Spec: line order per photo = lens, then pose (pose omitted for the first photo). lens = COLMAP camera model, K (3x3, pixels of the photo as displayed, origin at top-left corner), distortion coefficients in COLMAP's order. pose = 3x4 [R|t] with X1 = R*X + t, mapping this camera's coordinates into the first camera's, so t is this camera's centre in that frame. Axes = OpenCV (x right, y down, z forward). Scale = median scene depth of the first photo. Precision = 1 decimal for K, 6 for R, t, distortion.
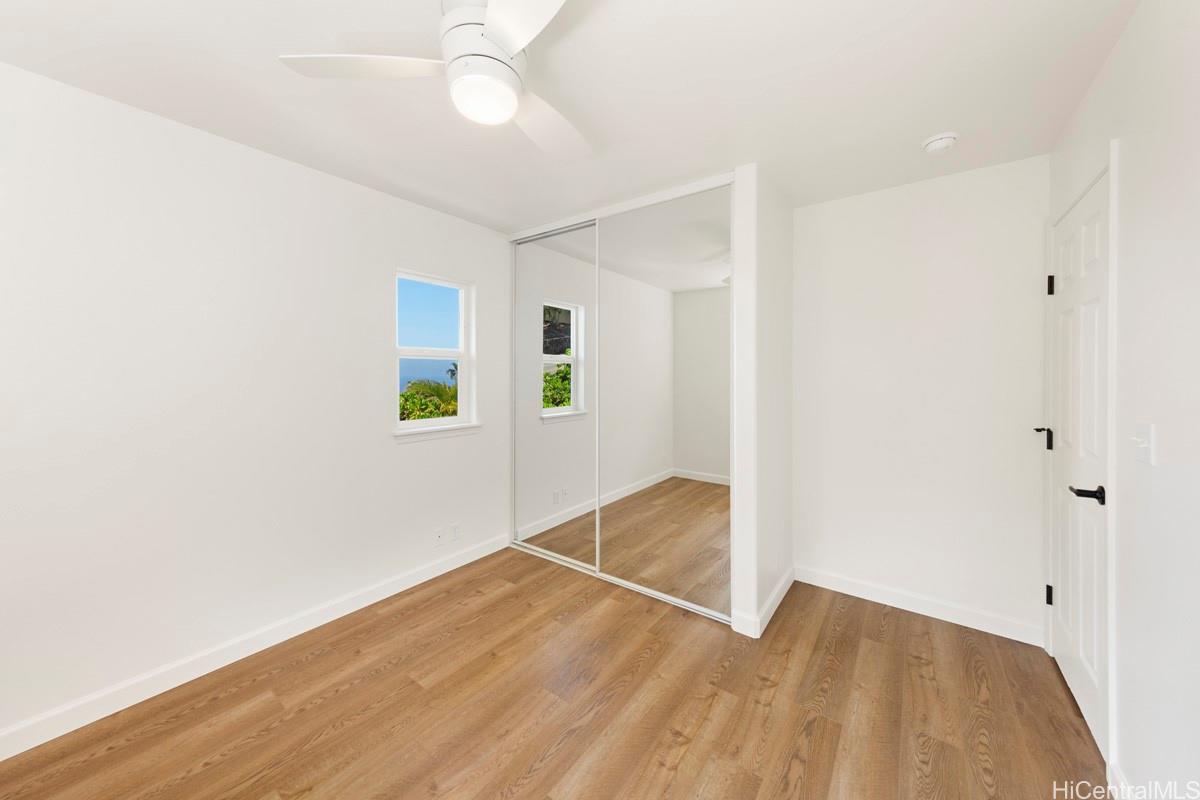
lens RADIAL K [[418.3, 0, 630.0], [0, 418.3, 373.8], [0, 0, 1]] dist [0.001746, -0.000033]
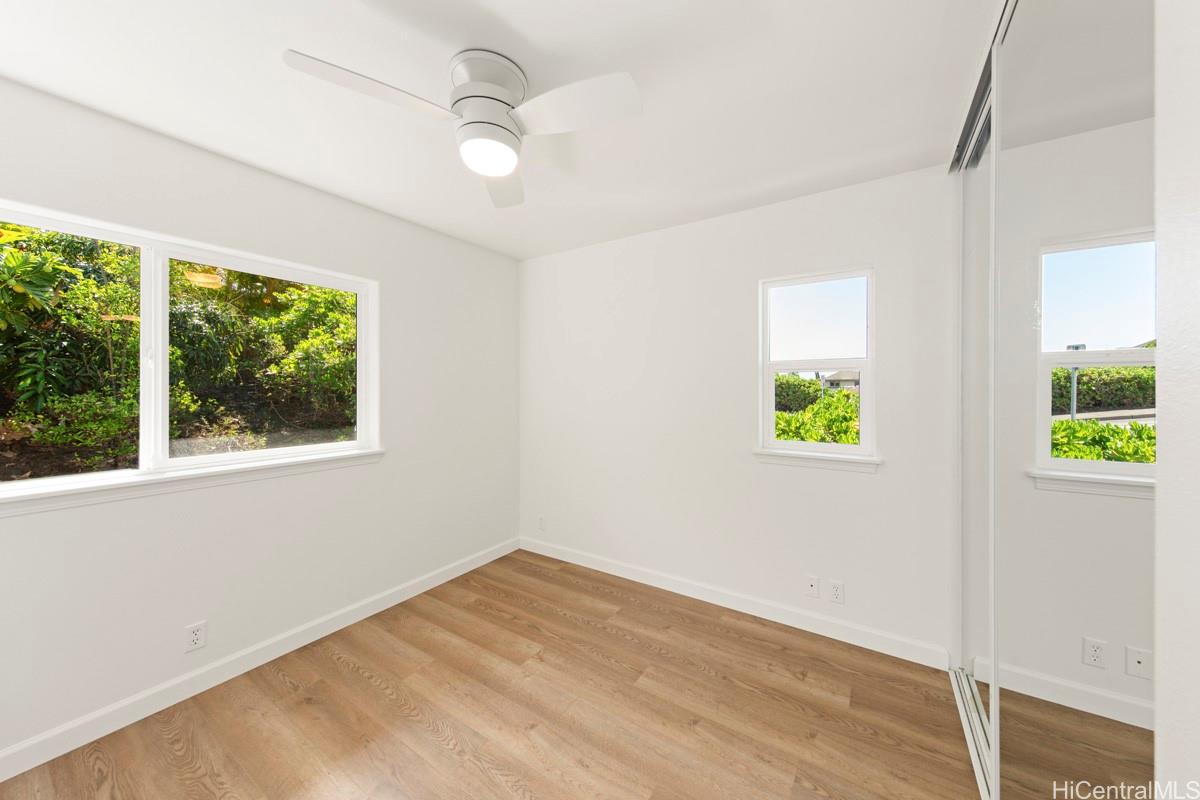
lens RADIAL K [[418.3, 0, 603.1], [0, 418.3, 388.7], [0, 0, 1]] dist [0.001746, -0.000033]
pose [[0.027369, 0.003841, -0.999618, 0.453496], [-0.005074, 0.999980, 0.003704, -0.004552], [0.999613, 0.004971, 0.027388, 0.698052]]
